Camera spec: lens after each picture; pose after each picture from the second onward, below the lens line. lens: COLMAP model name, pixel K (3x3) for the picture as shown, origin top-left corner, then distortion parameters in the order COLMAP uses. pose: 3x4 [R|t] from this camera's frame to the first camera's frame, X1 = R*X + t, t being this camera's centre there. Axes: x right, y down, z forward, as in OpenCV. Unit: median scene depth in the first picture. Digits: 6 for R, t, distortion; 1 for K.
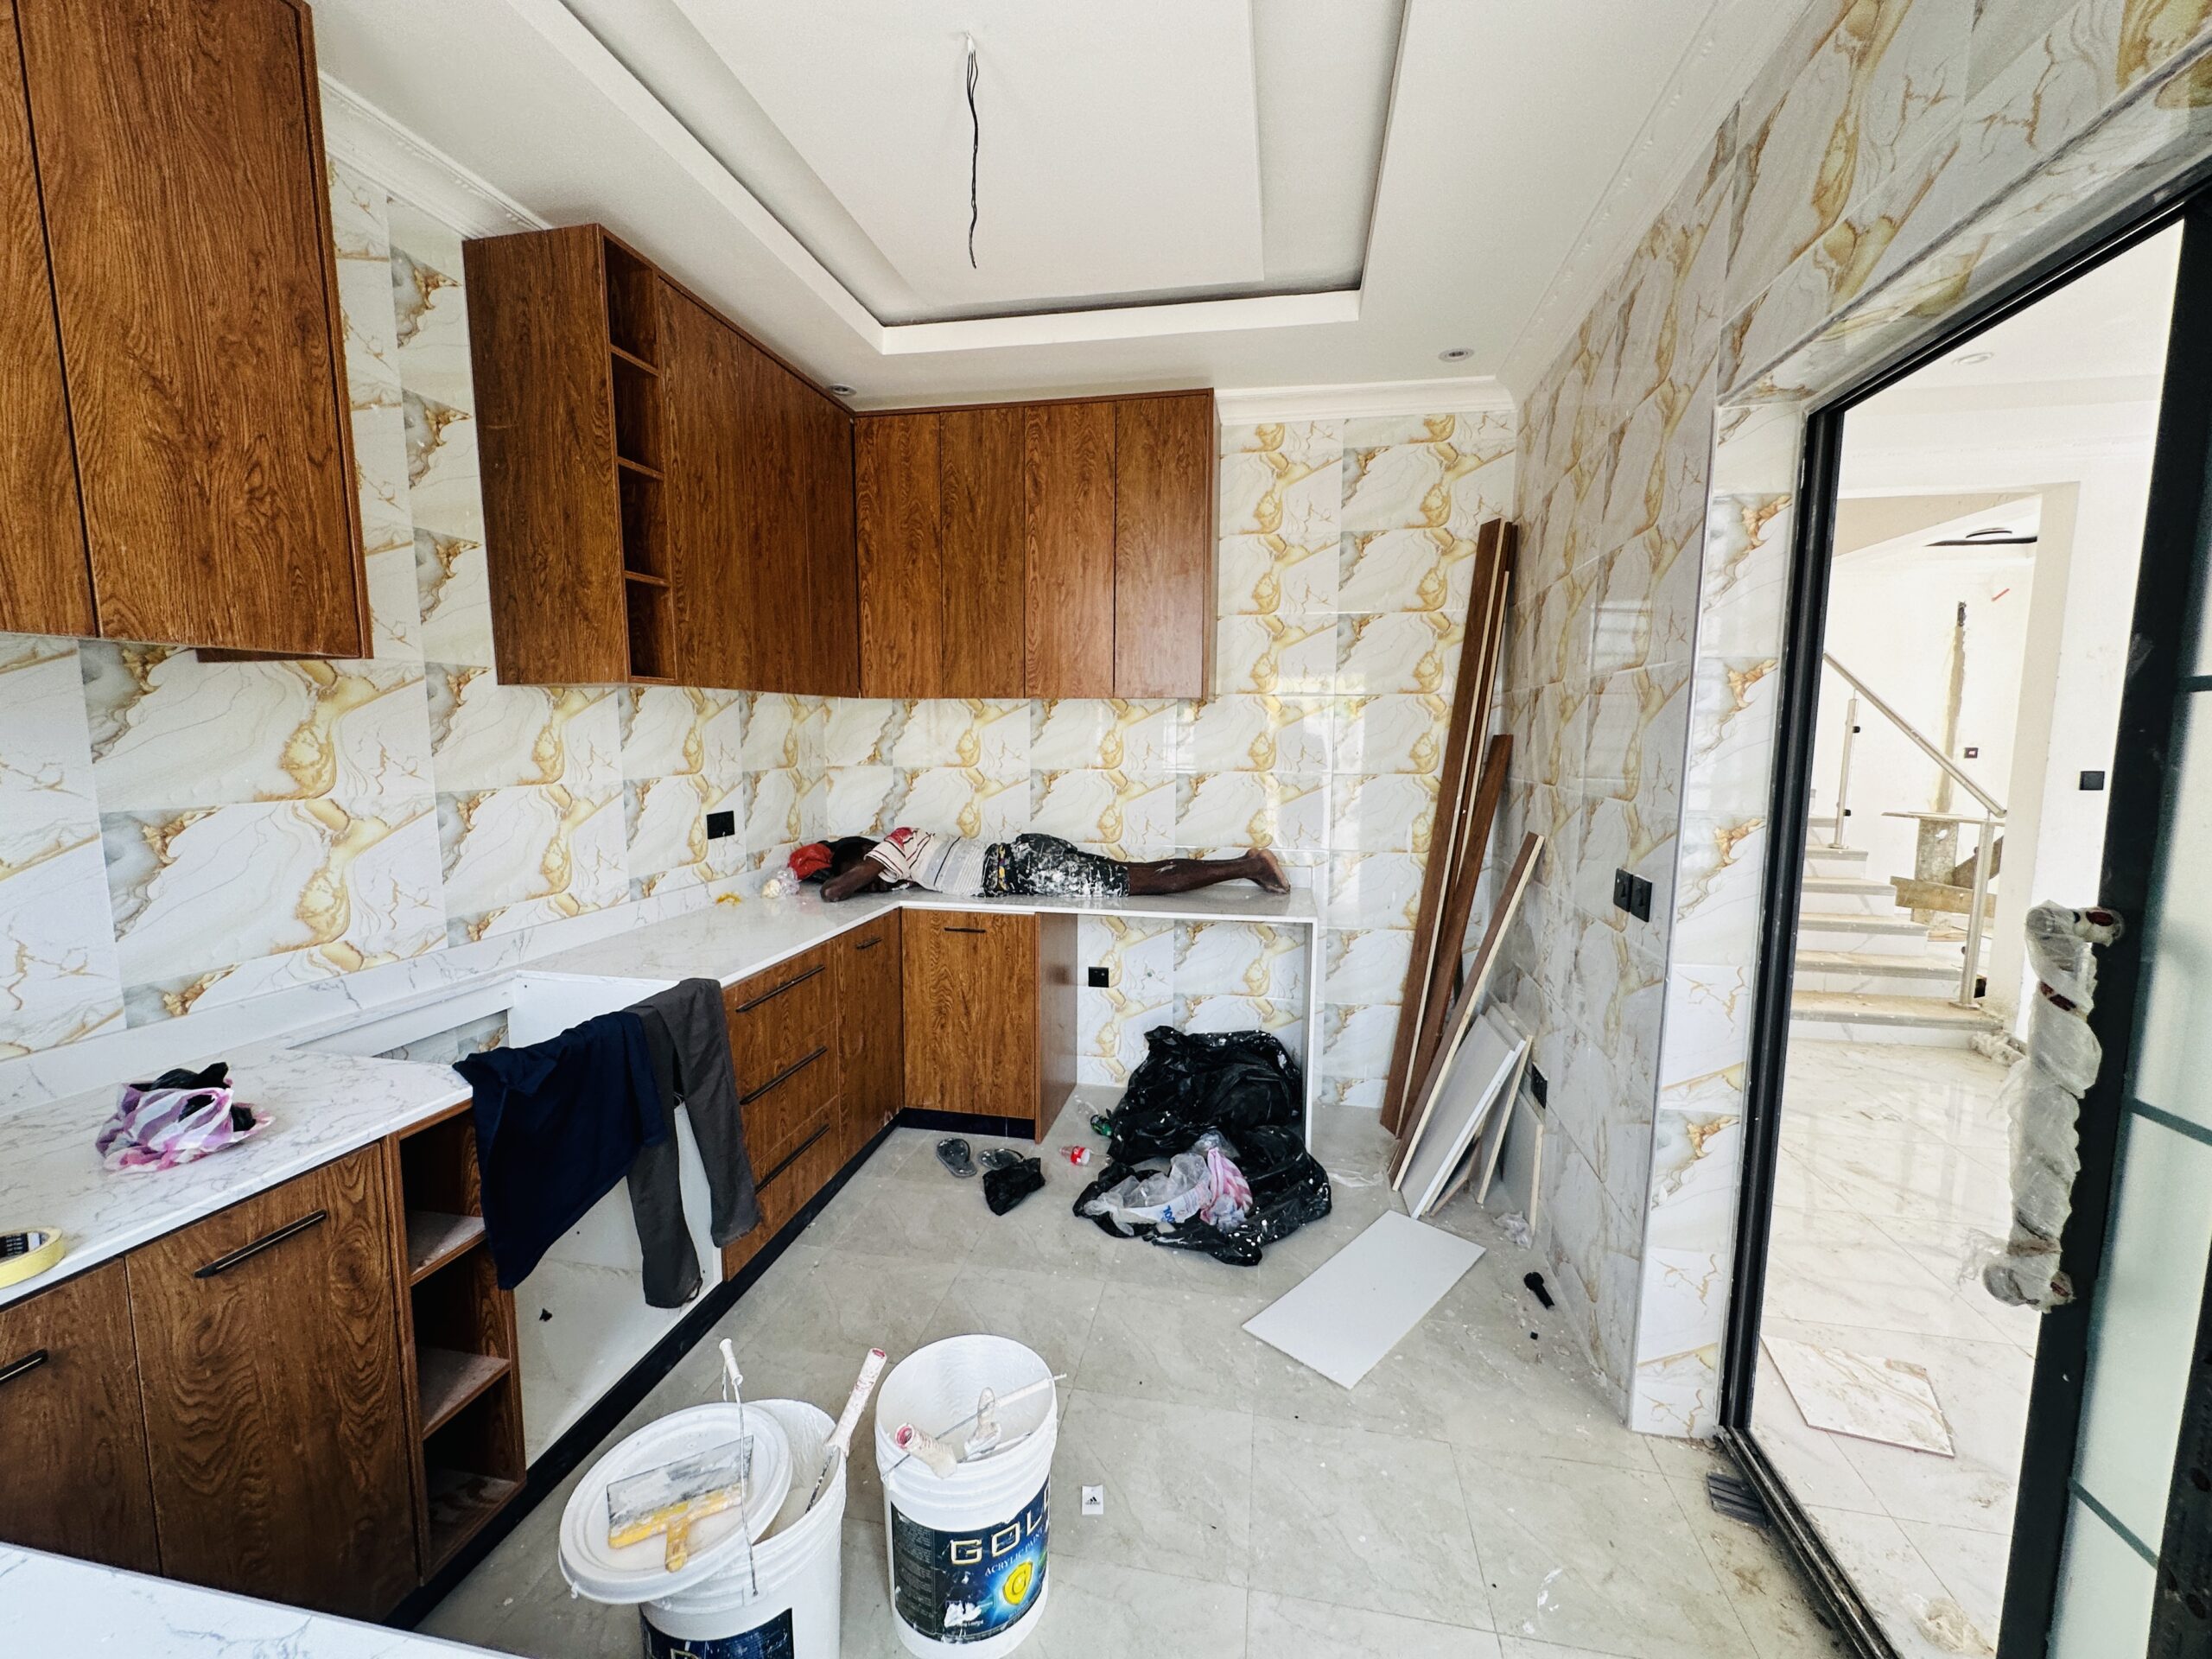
lens RADIAL K [[884.9, 0, 1110.0], [0, 884.9, 828.8], [0, 0, 1]] dist [-0.003225, 0.000978]
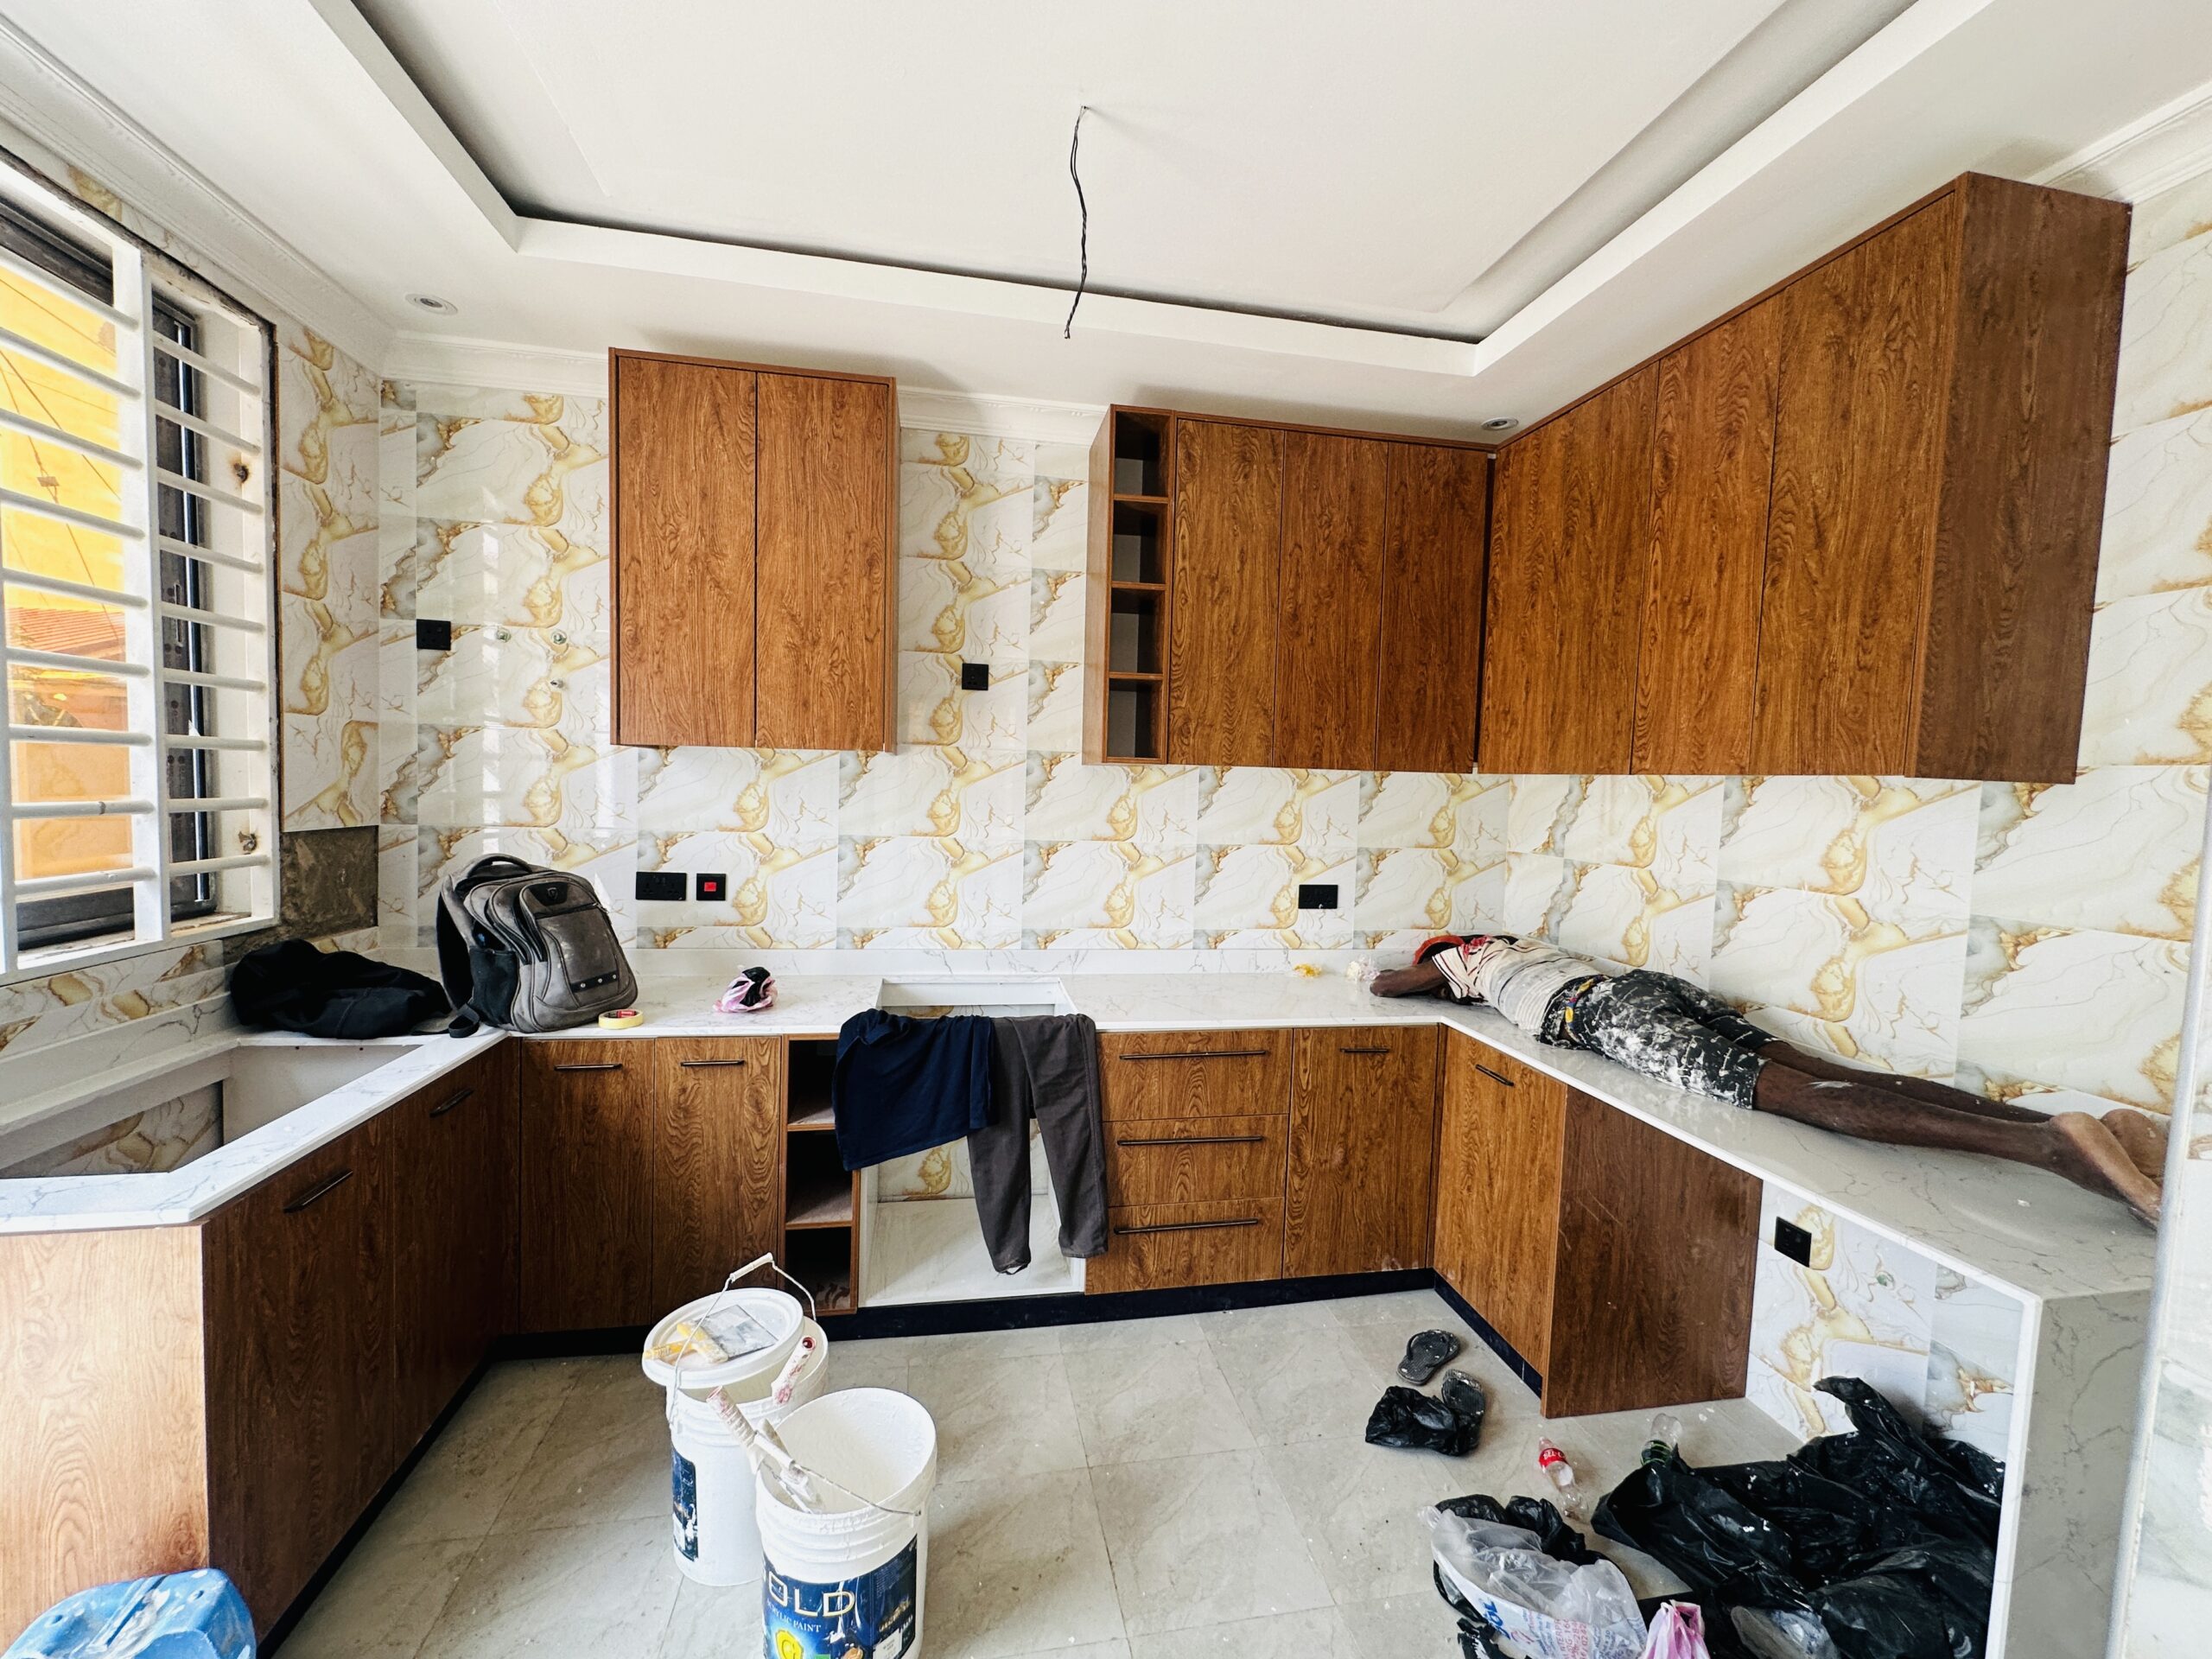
lens RADIAL K [[884.9, 0, 1105.8], [0, 884.9, 830.7], [0, 0, 1]] dist [-0.003225, 0.000978]
pose [[0.370571, 0.061688, -0.926753, 0.663975], [-0.132329, 0.991120, 0.013060, -0.098783], [0.919329, 0.117797, 0.375443, 0.618644]]
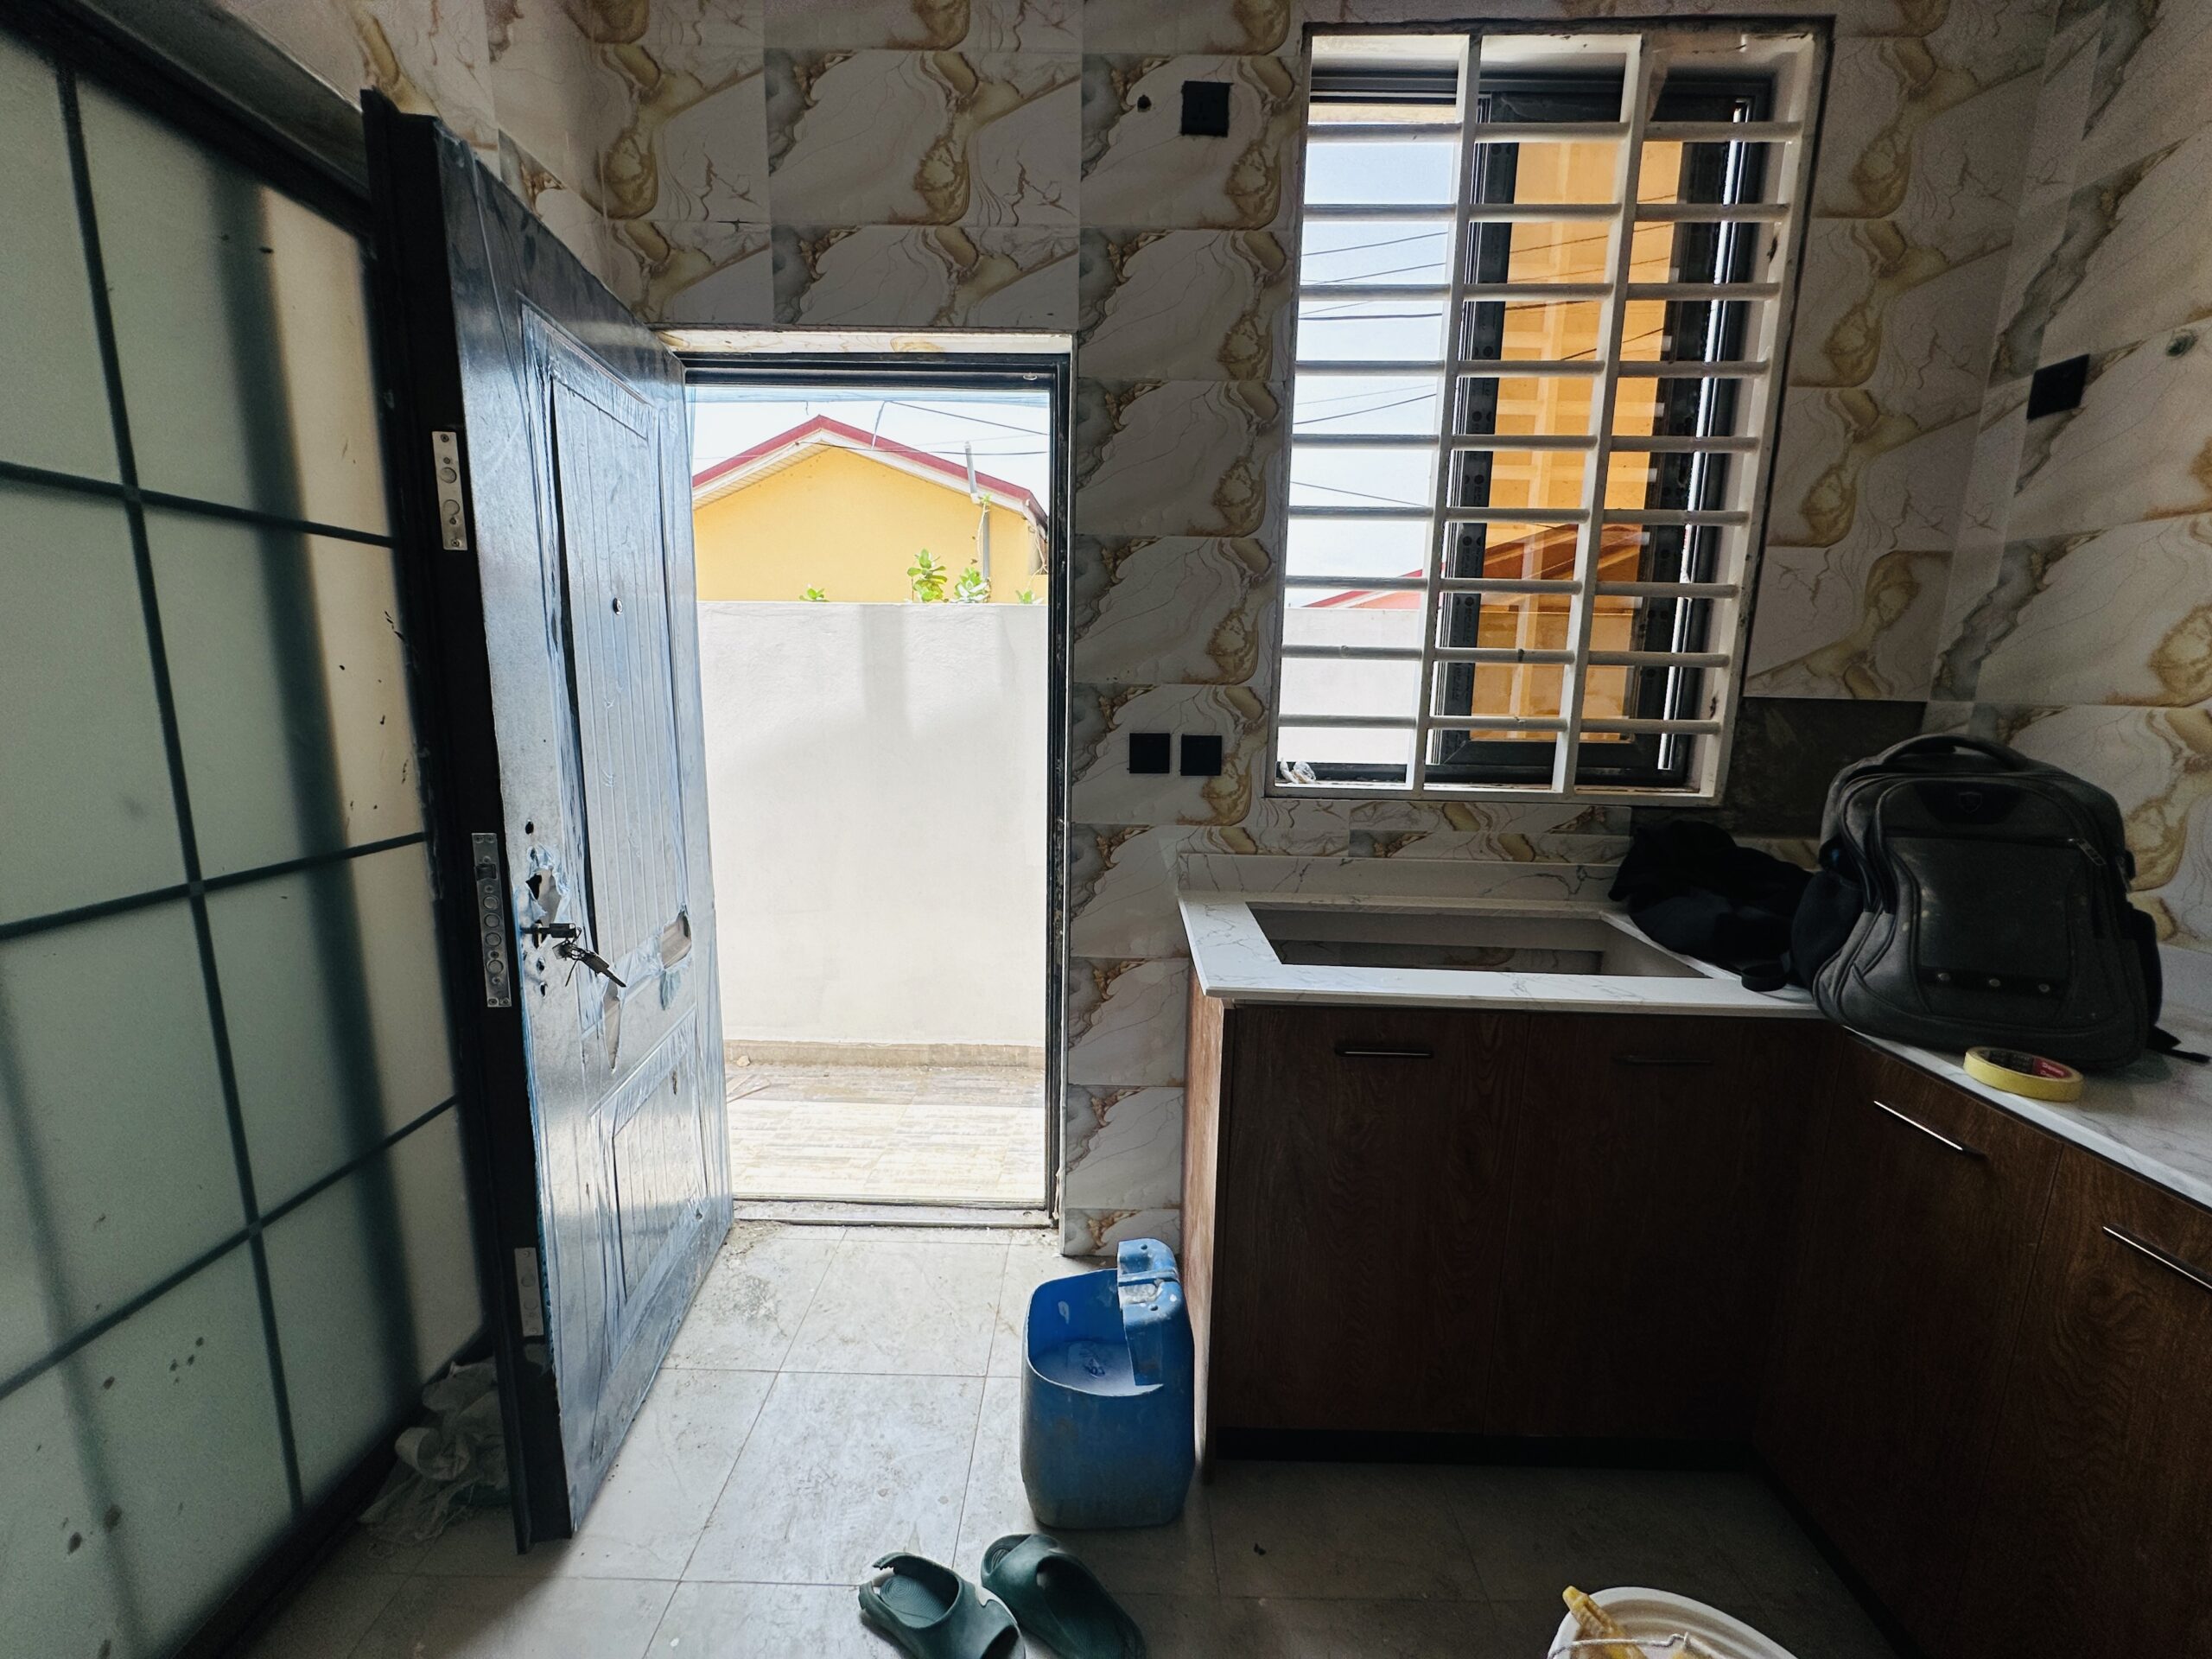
lens RADIAL K [[884.9, 0, 1106.4], [0, 884.9, 829.3], [0, 0, 1]] dist [-0.003225, 0.000978]
pose [[-0.984123, 0.008073, -0.177303, 0.042641], [-0.041425, 0.960928, 0.273682, -0.034773], [0.172585, 0.276681, -0.945337, 0.887427]]
